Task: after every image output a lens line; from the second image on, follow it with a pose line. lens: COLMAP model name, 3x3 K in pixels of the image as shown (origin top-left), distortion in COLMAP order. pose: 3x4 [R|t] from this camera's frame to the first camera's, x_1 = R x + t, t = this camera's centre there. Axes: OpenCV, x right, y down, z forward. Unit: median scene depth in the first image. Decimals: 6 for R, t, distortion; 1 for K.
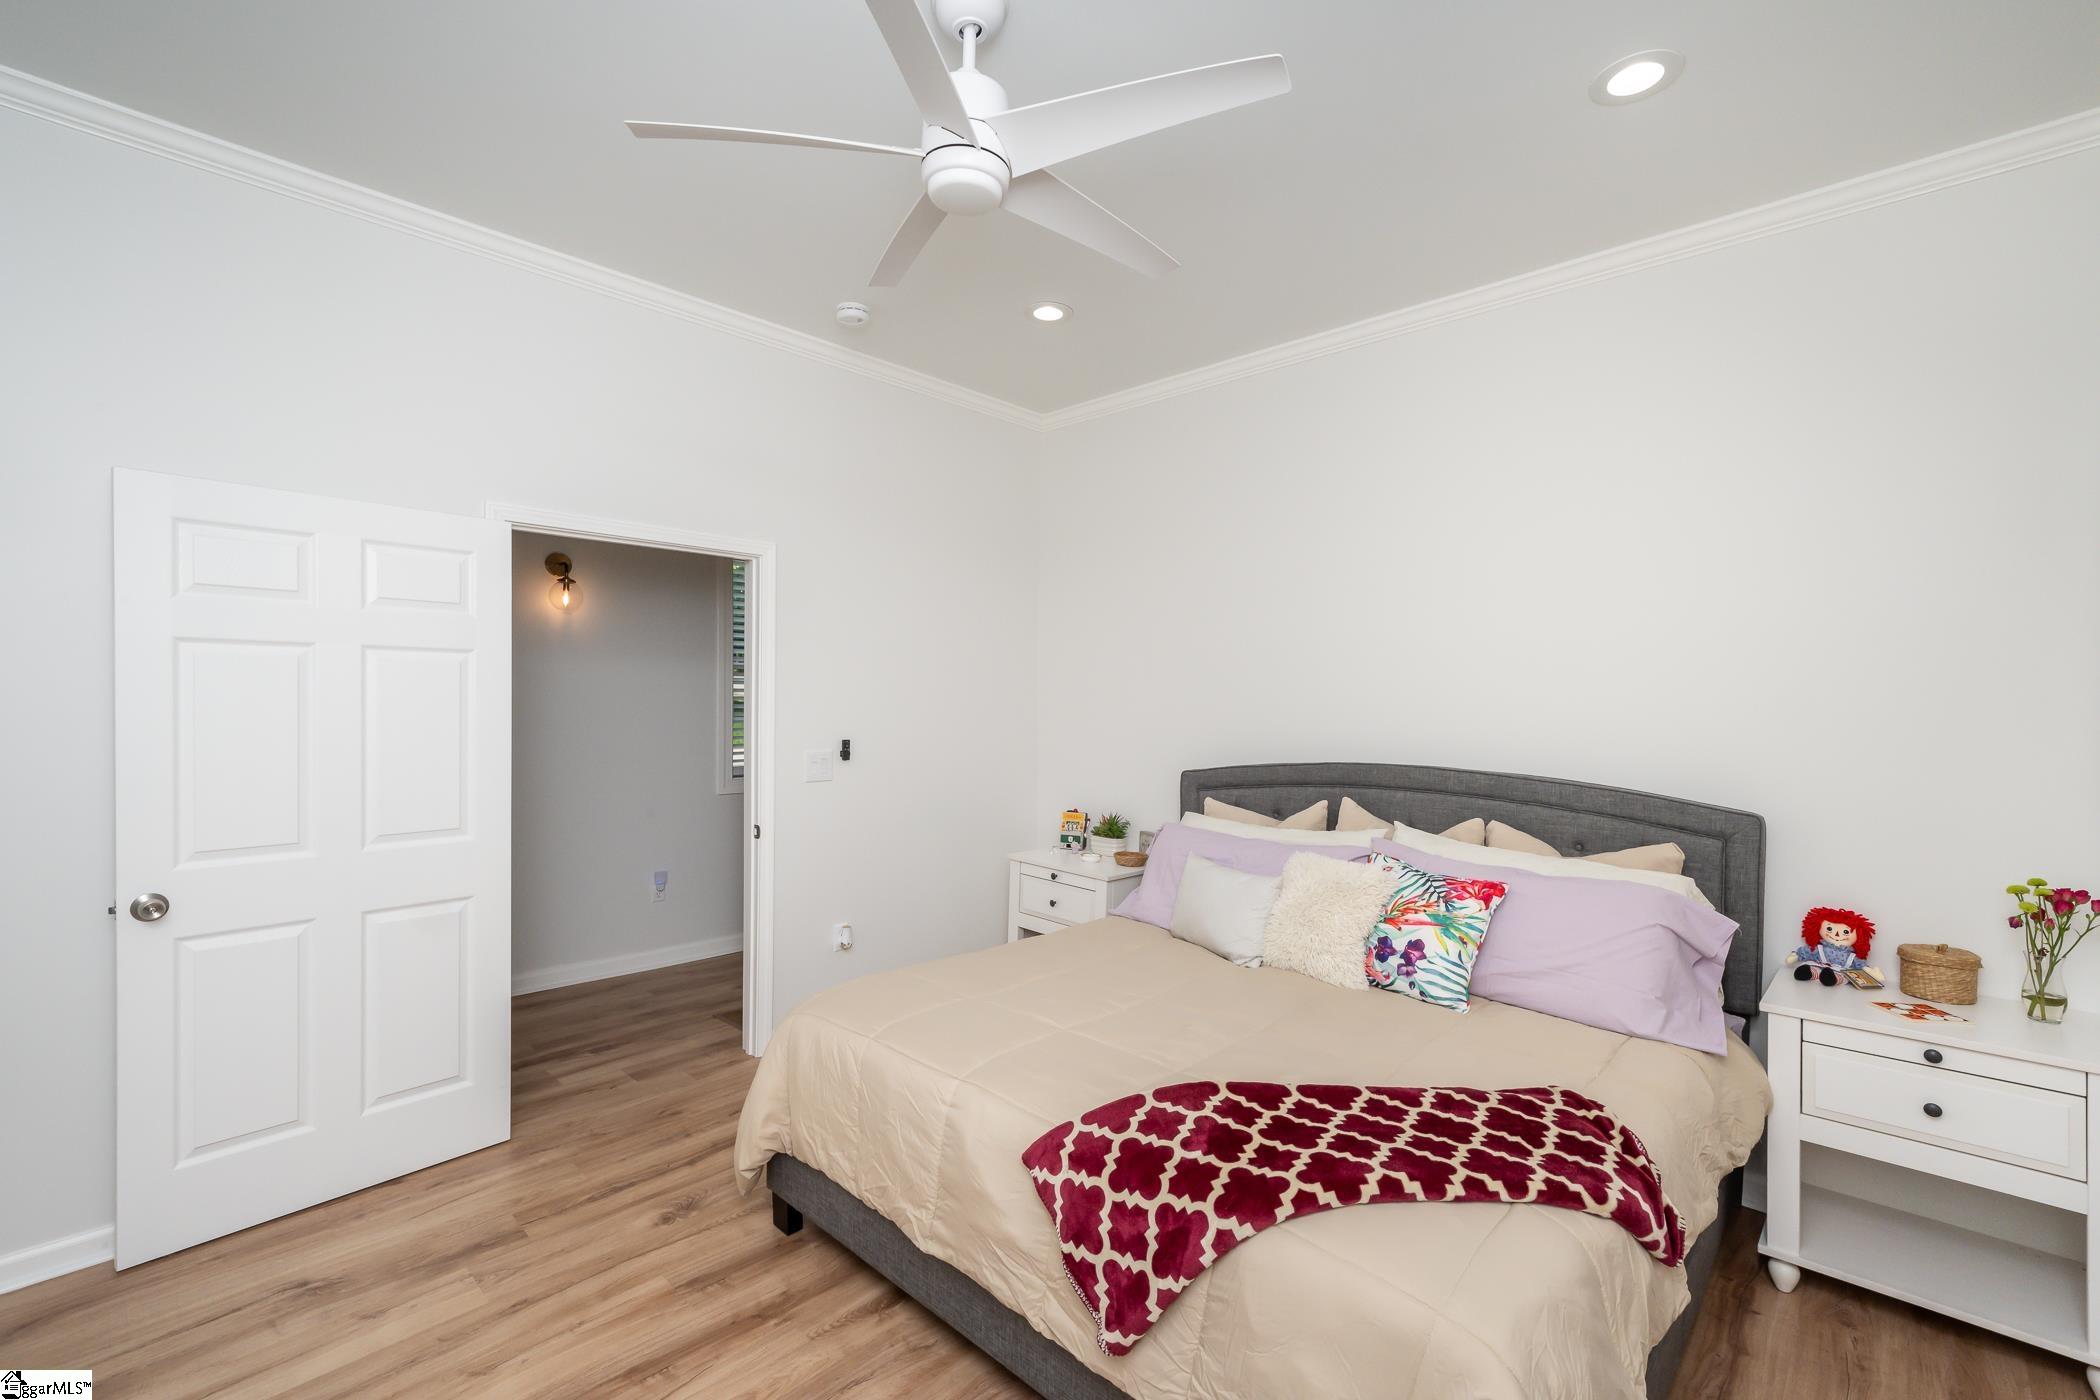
lens RADIAL K [[905.9, 0, 1050.0], [0, 905.9, 700.0], [0, 0, 1]] dist [-0.001023, -0.000180]
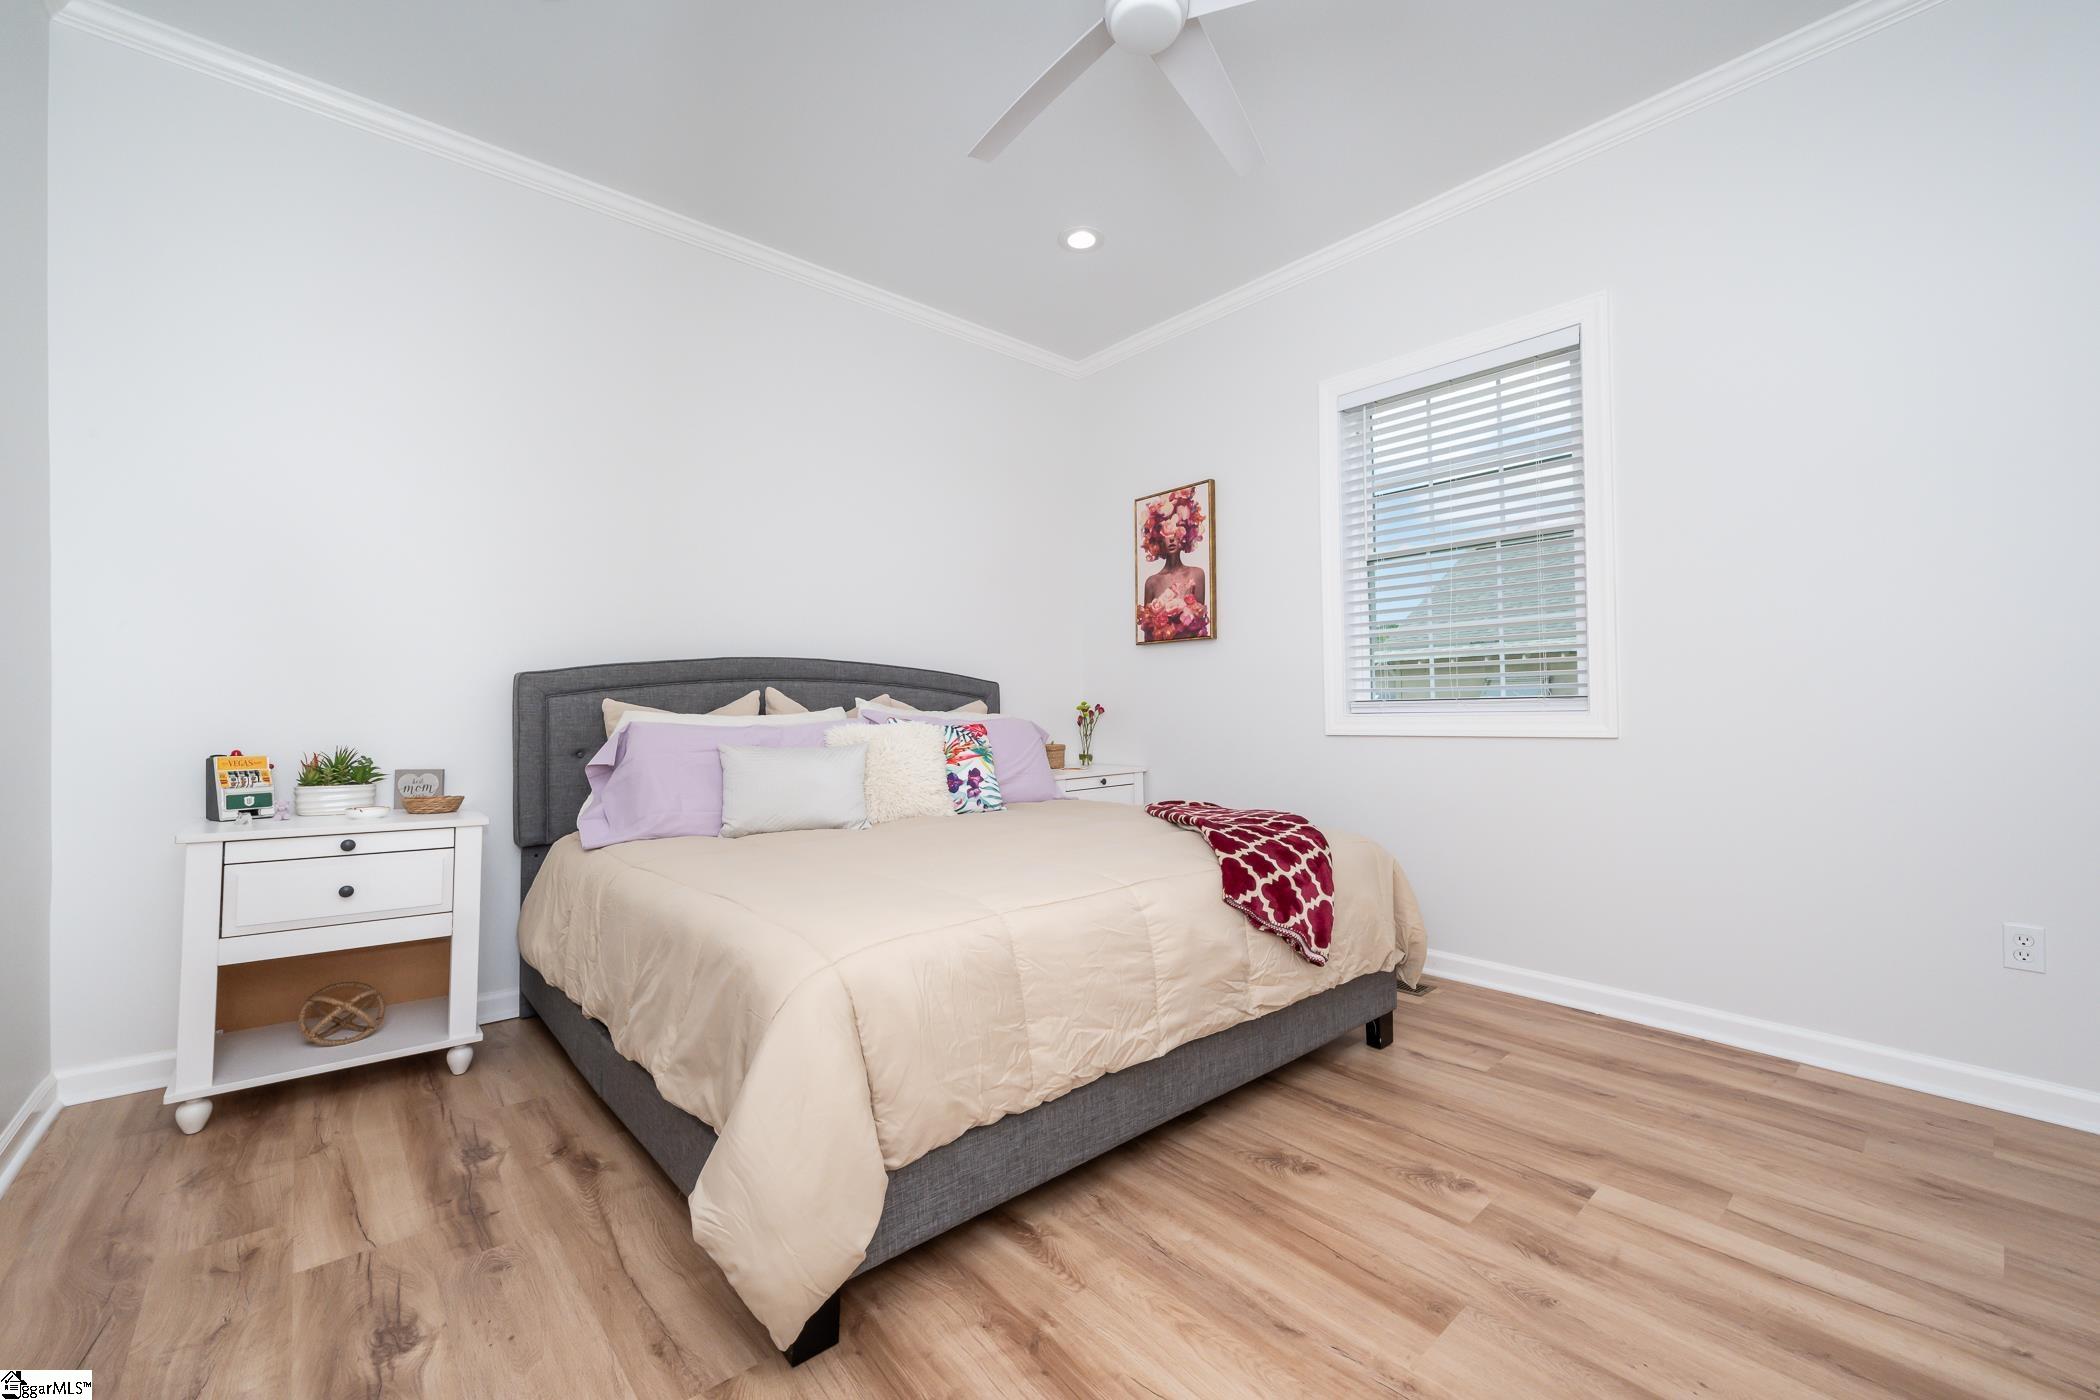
lens RADIAL K [[830.8, 0, 1050.0], [0, 830.8, 700.0], [0, 0, 1]] dist [0.005754, -0.000201]
pose [[0.100118, -0.005273, 0.994962, -0.787357], [0.014527, 0.999887, 0.003838, 0.161968], [-0.994870, 0.014070, 0.100183, 0.768833]]
